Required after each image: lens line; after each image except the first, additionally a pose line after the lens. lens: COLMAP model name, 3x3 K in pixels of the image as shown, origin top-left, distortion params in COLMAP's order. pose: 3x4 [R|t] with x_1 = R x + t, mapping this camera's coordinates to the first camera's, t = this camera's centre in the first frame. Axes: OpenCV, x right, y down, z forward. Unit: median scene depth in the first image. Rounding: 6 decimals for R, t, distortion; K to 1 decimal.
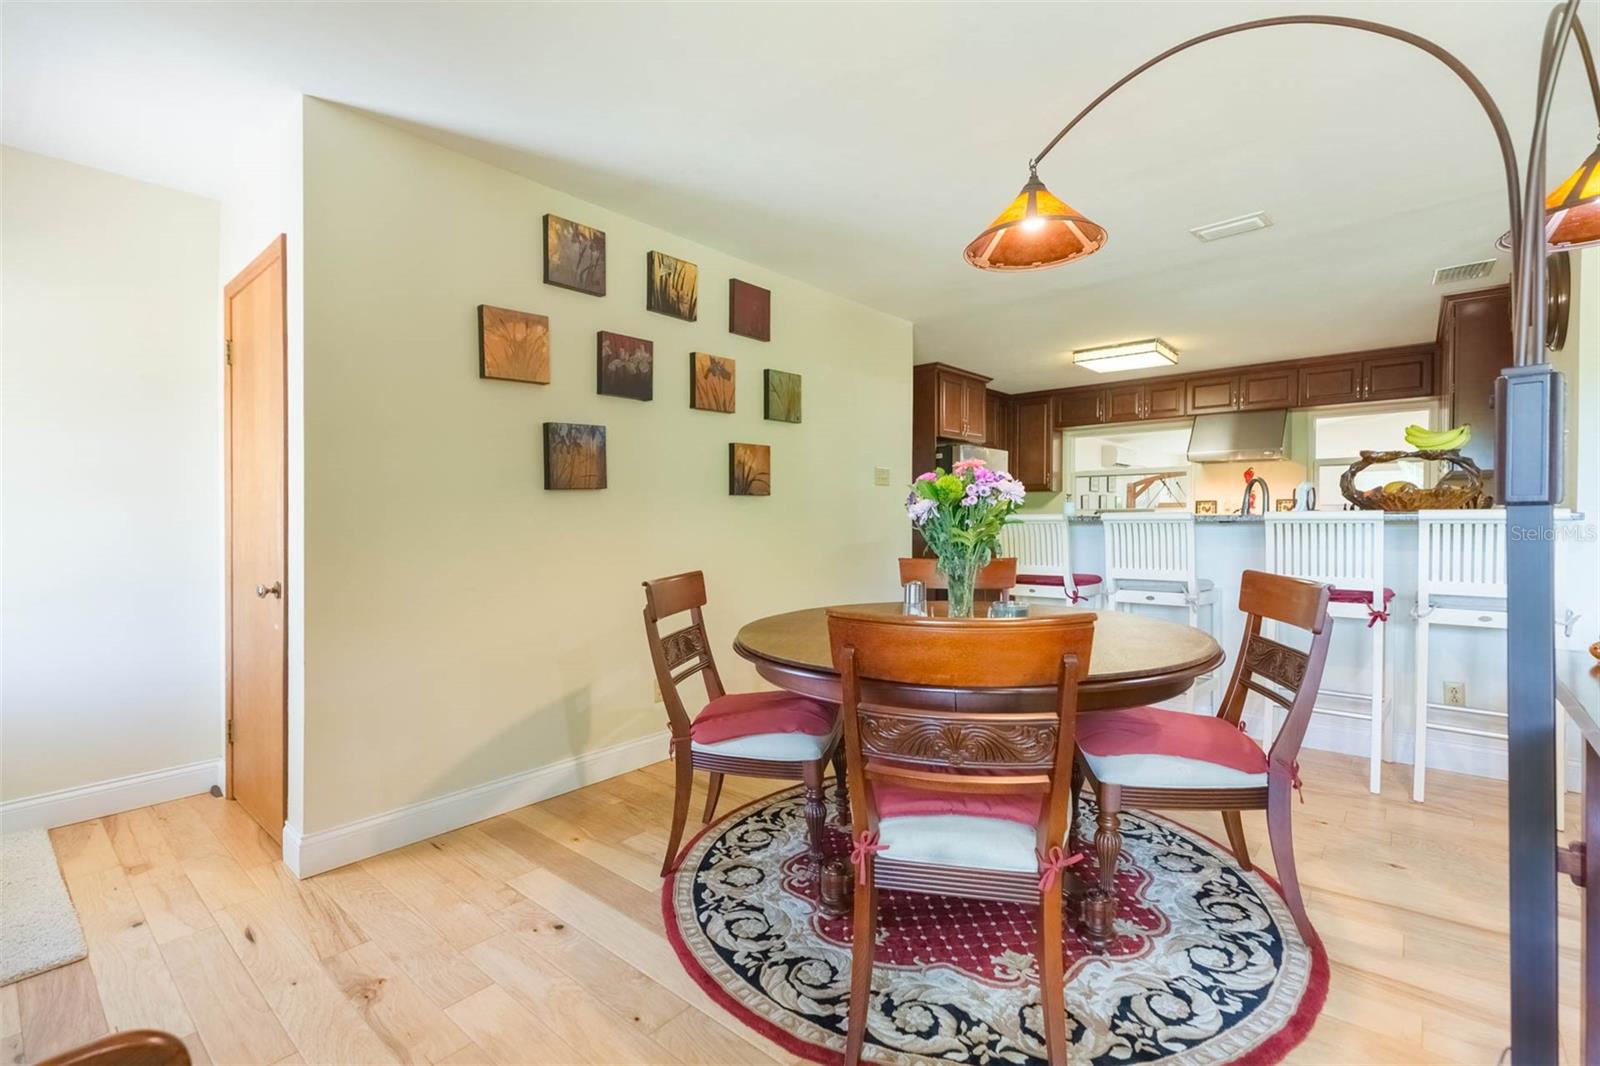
lens RADIAL K [[717.3, 0, 801.3], [0, 717.3, 527.3], [0, 0, 1]] dist [0.004558, -0.000885]
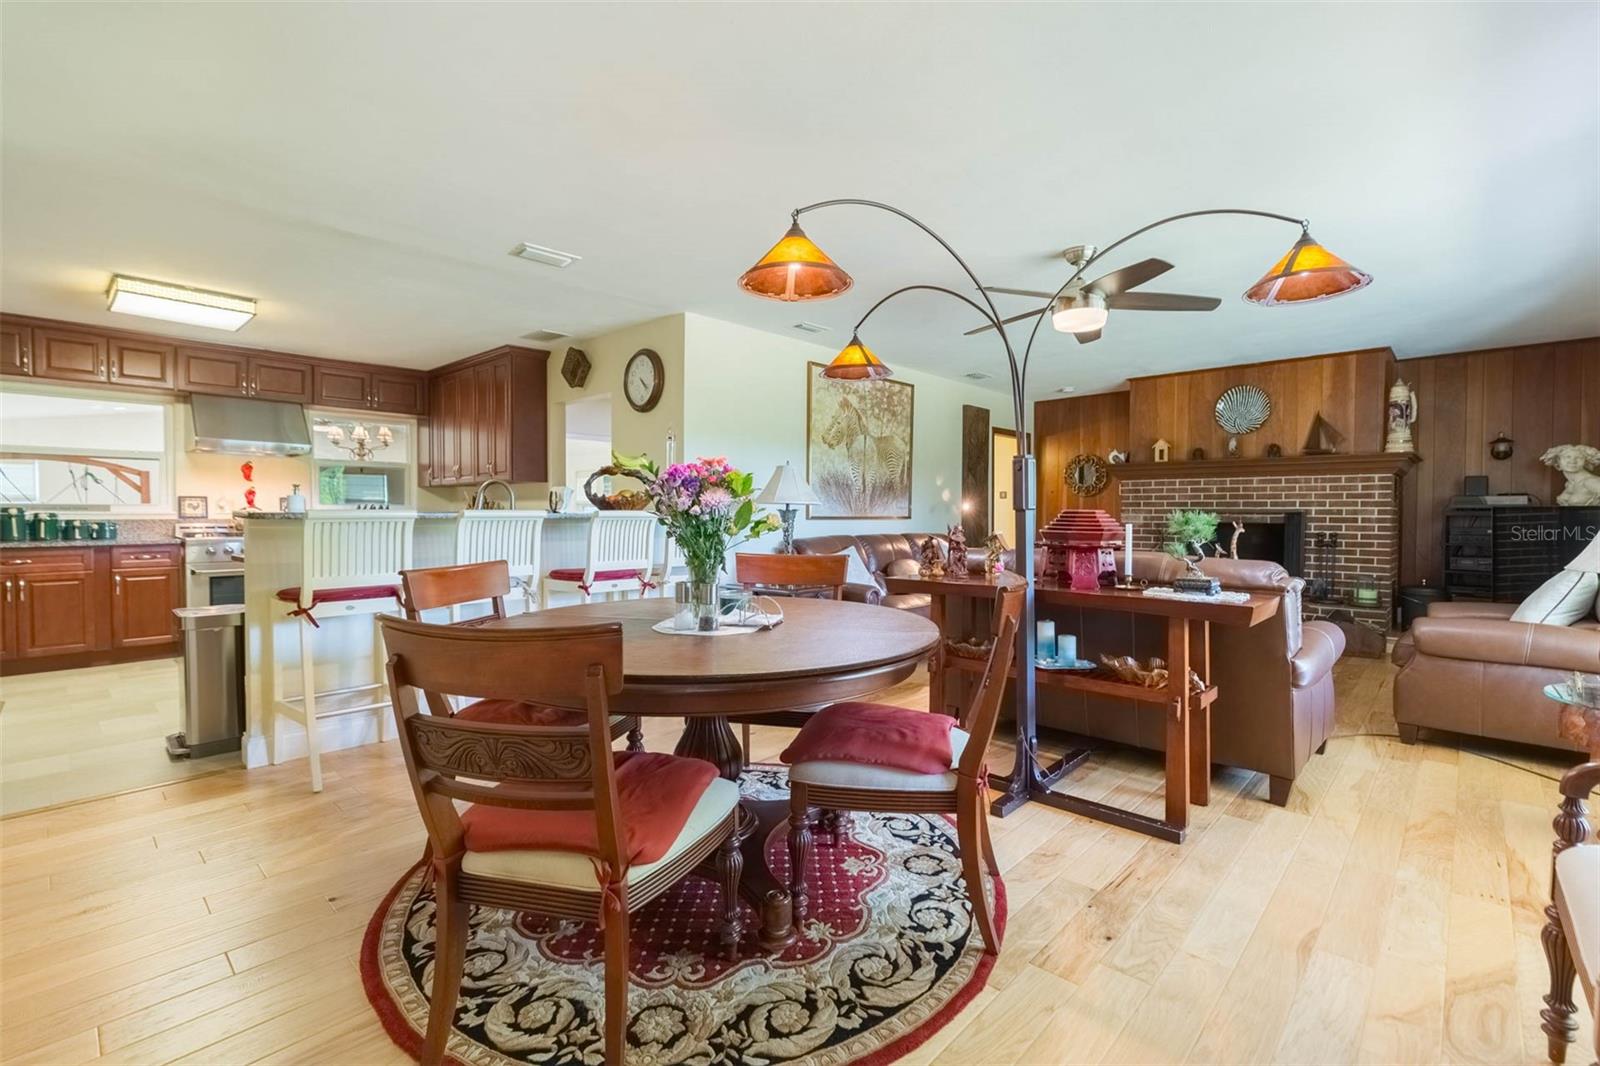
lens RADIAL K [[717.3, 0, 807.0], [0, 717.3, 522.5], [0, 0, 1]] dist [0.004558, -0.000885]
pose [[0.042147, -0.005589, 0.999096, -0.777417], [0.013176, 0.999901, 0.005038, -0.001775], [-0.999025, 0.012951, 0.042217, 0.832355]]
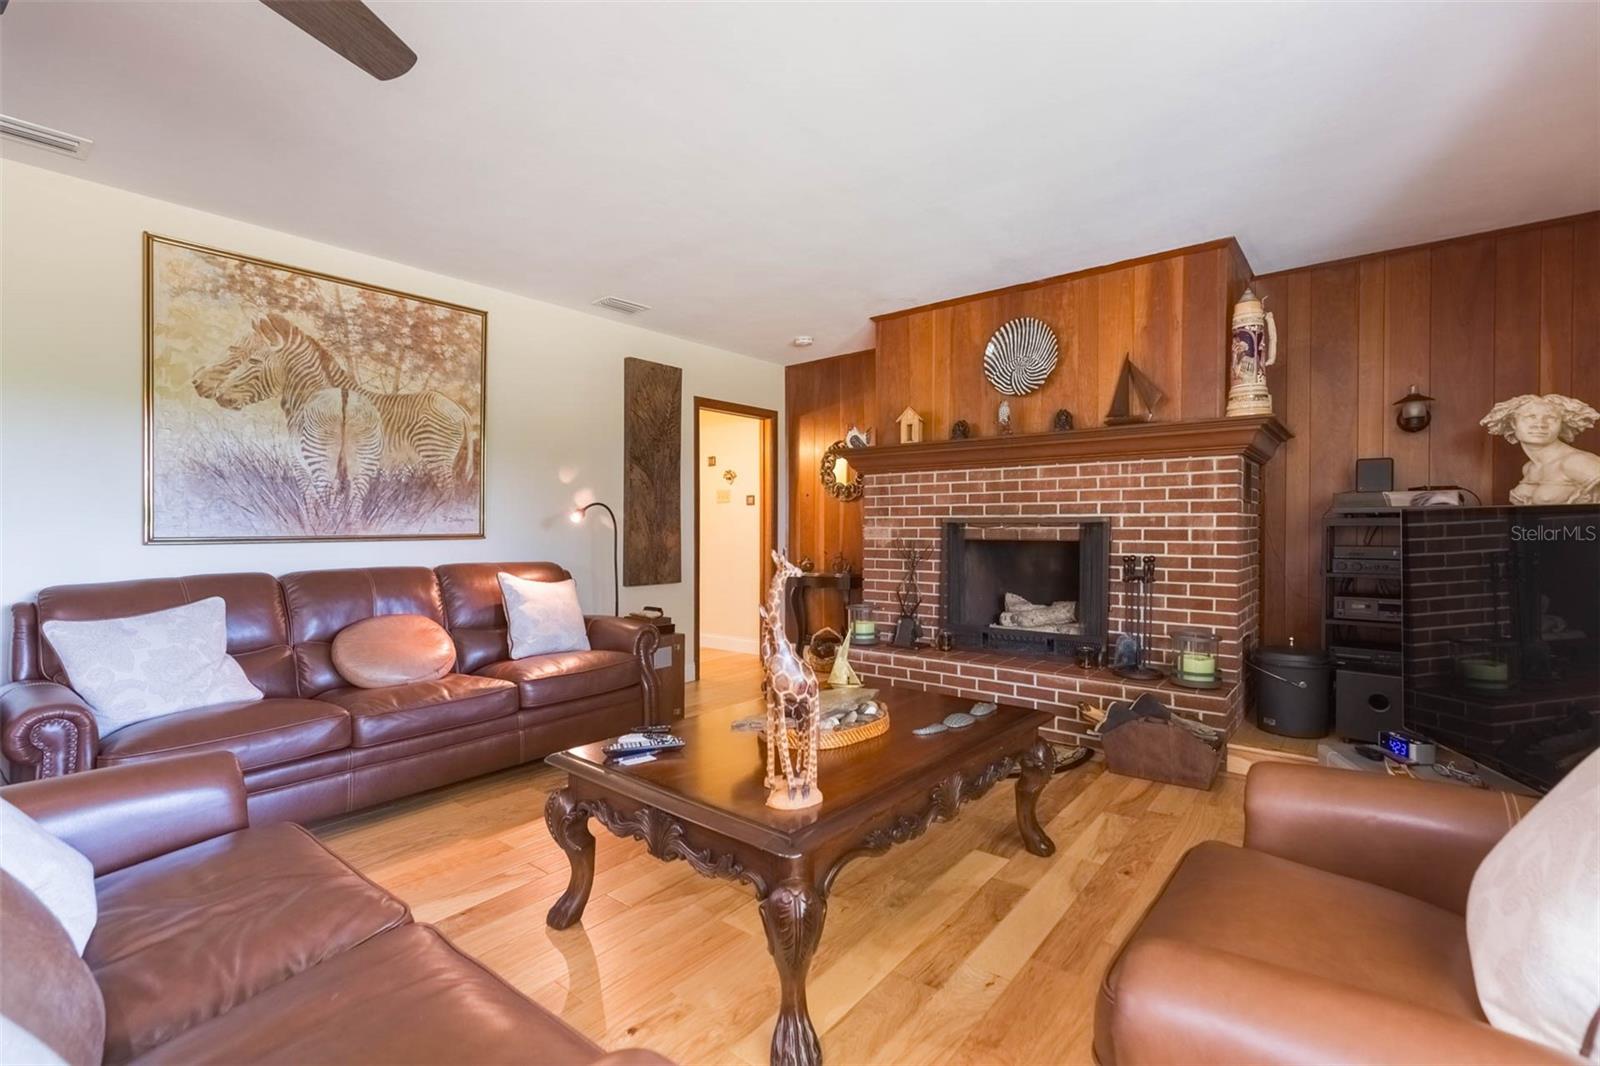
lens RADIAL K [[717.3, 0, 807.6], [0, 717.3, 531.9], [0, 0, 1]] dist [0.004558, -0.000885]
pose [[-0.033153, -0.002226, 0.999448, 0.442205], [0.021592, 0.999763, 0.002943, 0.001097], [-0.999217, 0.021678, -0.033097, -0.224327]]
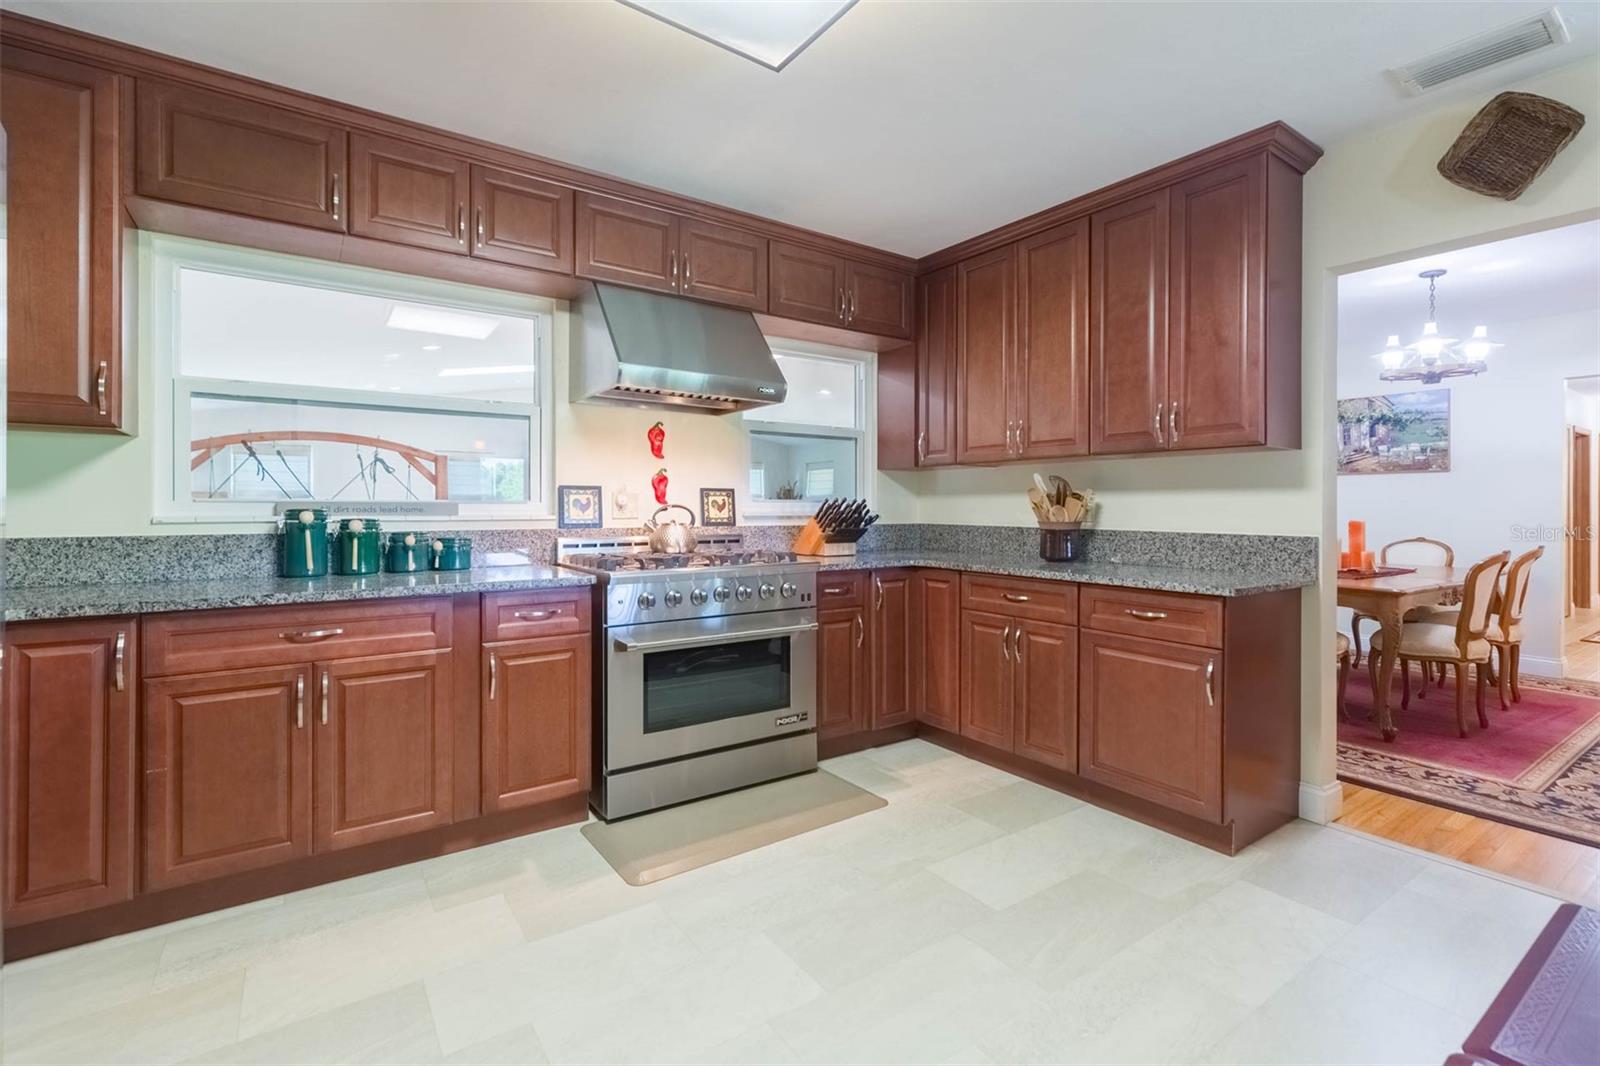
lens RADIAL K [[717.3, 0, 791.2], [0, 717.3, 503.0], [0, 0, 1]] dist [0.004558, -0.000885]
pose [[0.262166, 0.012892, 0.964937, 0.568926], [0.011016, 0.999806, -0.016350, -0.055287], [-0.964960, 0.014916, 0.261973, 2.487847]]
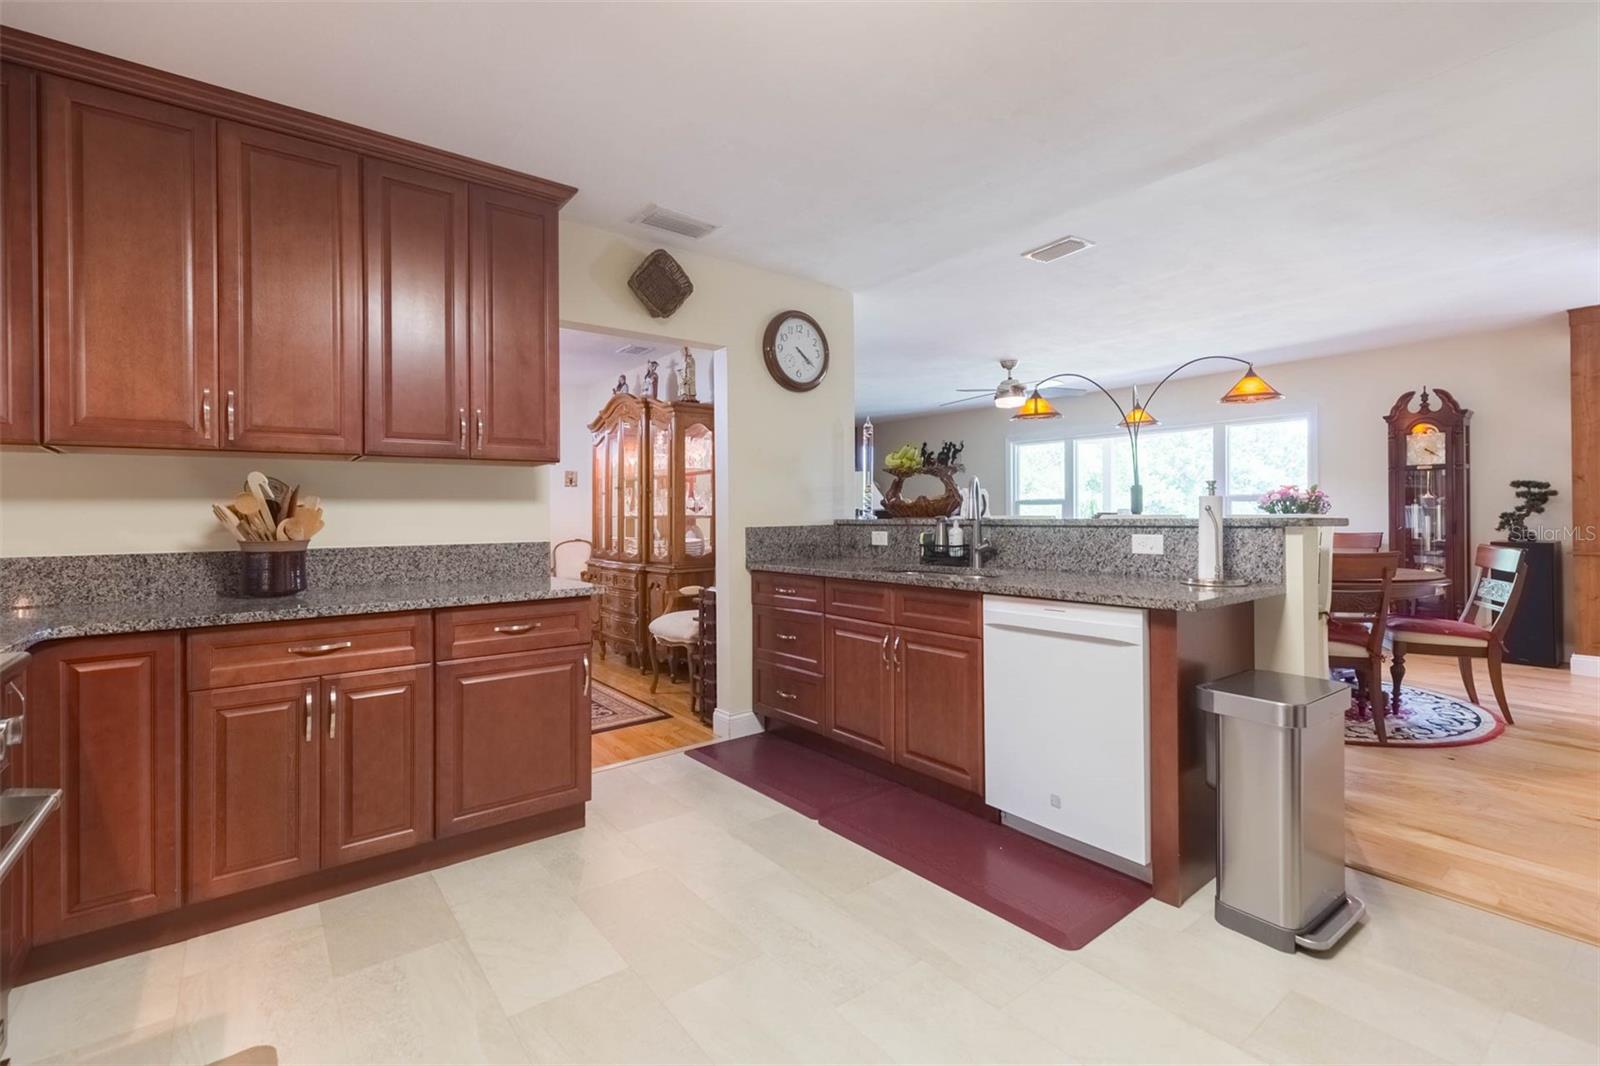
lens RADIAL K [[717.3, 0, 811.5], [0, 717.3, 519.1], [0, 0, 1]] dist [0.004558, -0.000885]
pose [[-0.979646, 0.017209, 0.199996, 1.109761], [0.022369, 0.999472, 0.023565, -0.073514], [-0.199485, 0.027559, -0.979513, 3.181156]]
